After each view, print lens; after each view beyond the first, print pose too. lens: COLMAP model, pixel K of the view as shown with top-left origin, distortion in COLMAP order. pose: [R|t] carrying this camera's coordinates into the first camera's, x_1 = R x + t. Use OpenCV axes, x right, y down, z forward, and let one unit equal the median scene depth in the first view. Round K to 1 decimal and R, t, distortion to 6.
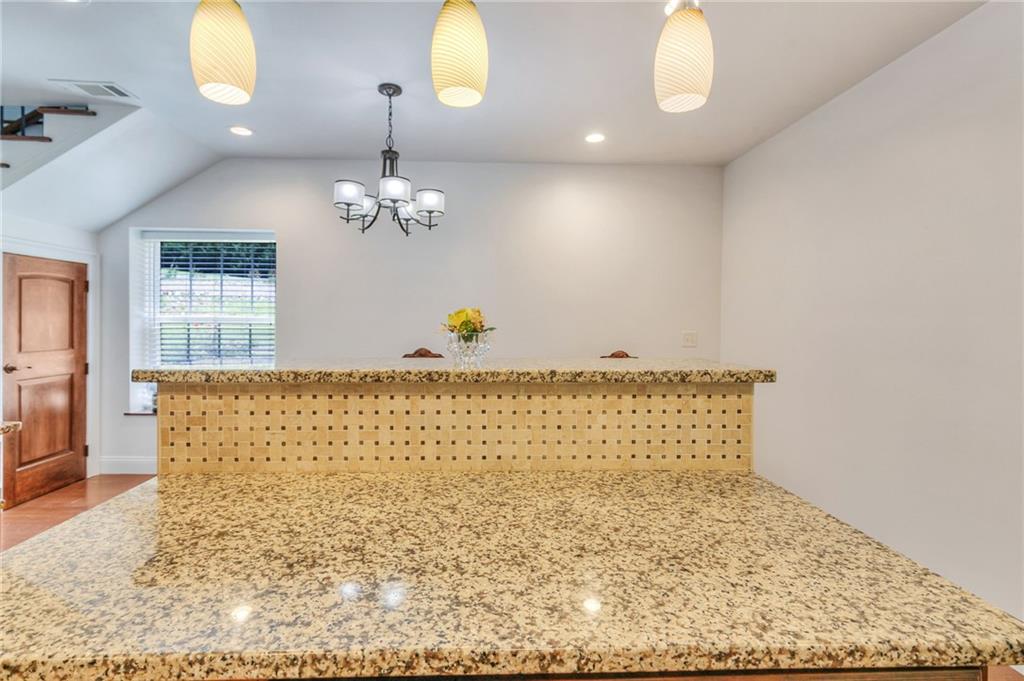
lens RADIAL K [[475.0, 0, 510.5], [0, 475.0, 333.2], [0, 0, 1]] dist [0.001611, -0.000878]
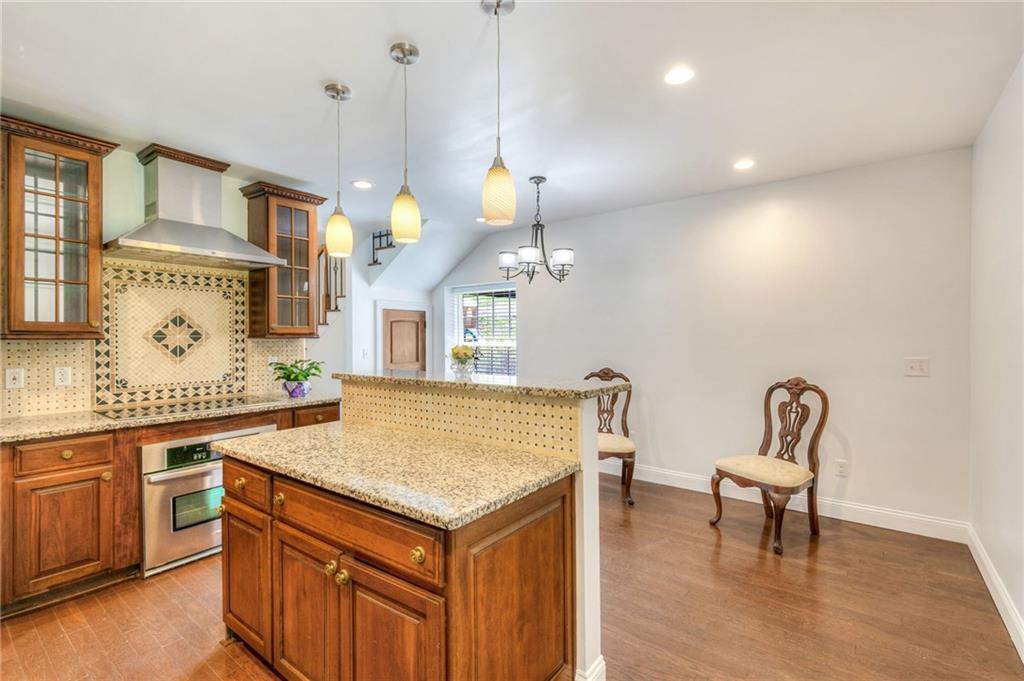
lens RADIAL K [[475.0, 0, 524.4], [0, 475.0, 338.7], [0, 0, 1]] dist [0.001611, -0.000878]
pose [[0.776059, -0.009876, -0.630583, 1.266871], [-0.007316, 0.999669, -0.024661, -0.036381], [0.630618, 0.023751, 0.775730, -0.185429]]
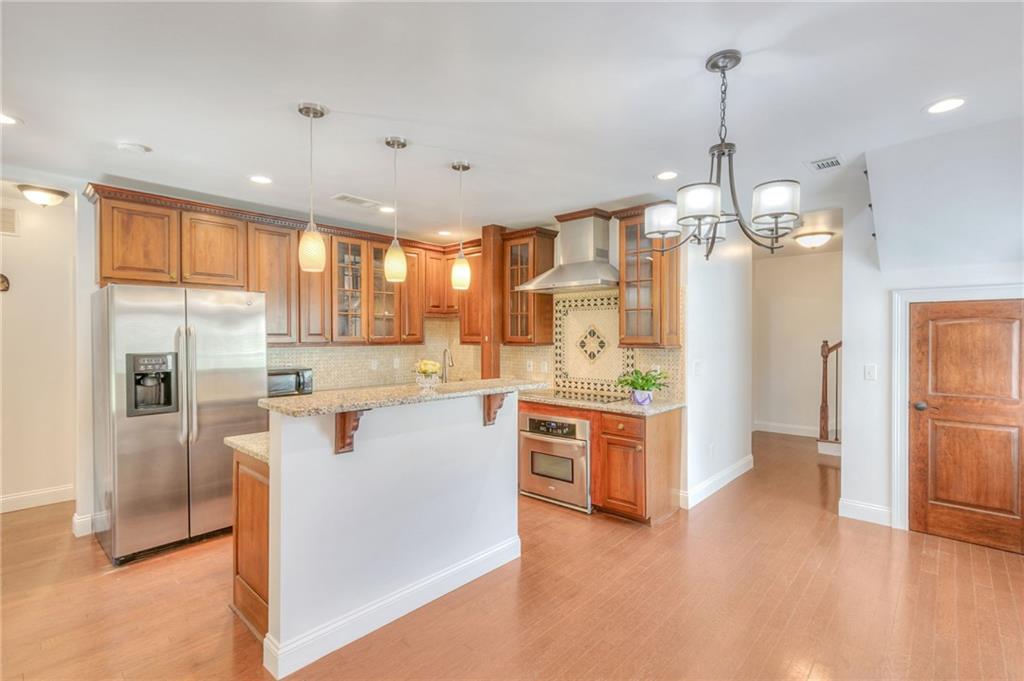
lens RADIAL K [[475.0, 0, 505.0], [0, 475.0, 342.5], [0, 0, 1]] dist [0.001611, -0.000878]
pose [[-0.728501, -0.003007, -0.685038, 1.041771], [-0.026599, 0.999360, 0.023900, -0.187431], [0.684528, 0.035632, -0.728115, 2.881875]]
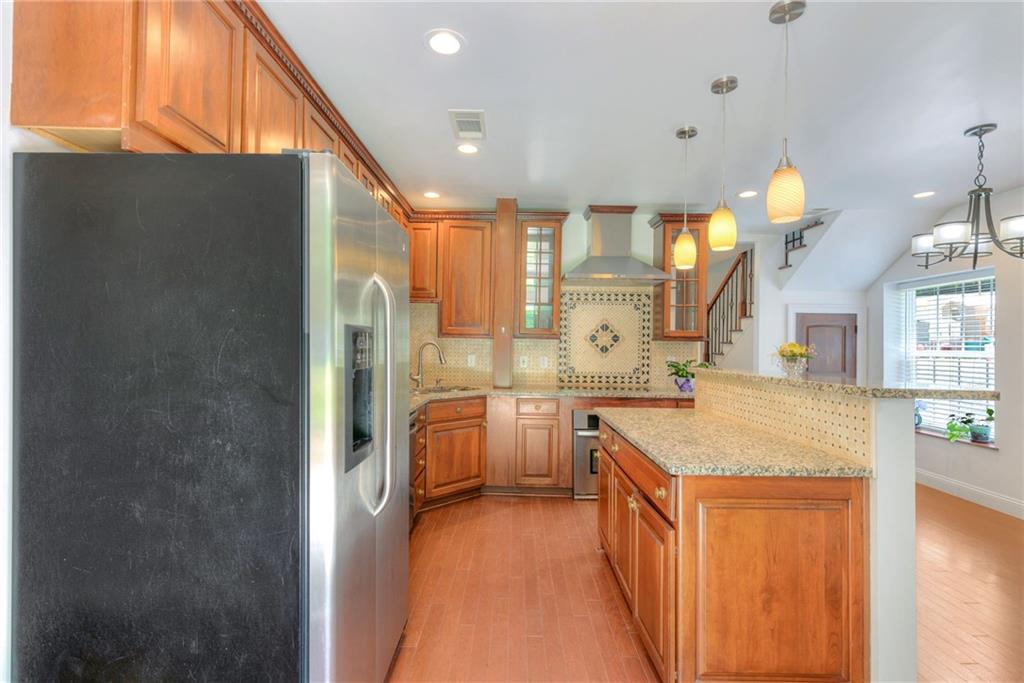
lens RADIAL K [[475.0, 0, 501.5], [0, 475.0, 345.6], [0, 0, 1]] dist [0.001611, -0.000878]
pose [[-0.062843, -0.010436, -0.997969, 1.824872], [-0.042197, 0.999079, -0.007791, 0.017678], [0.997131, 0.041622, -0.063225, 0.098247]]
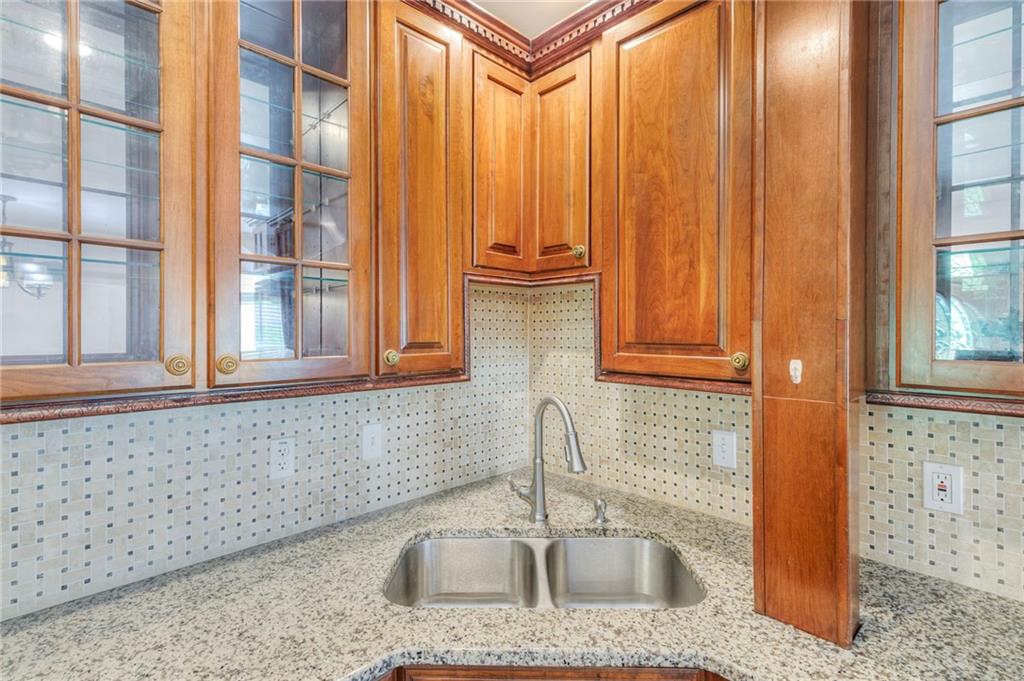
lens RADIAL K [[475.0, 0, 509.7], [0, 475.0, 334.9], [0, 0, 1]] dist [0.001611, -0.000878]
pose [[-0.746524, -0.011016, -0.665267, -0.684999], [-0.026936, 0.999544, 0.013674, -0.178583], [0.664812, 0.028128, -0.746481, 0.158845]]
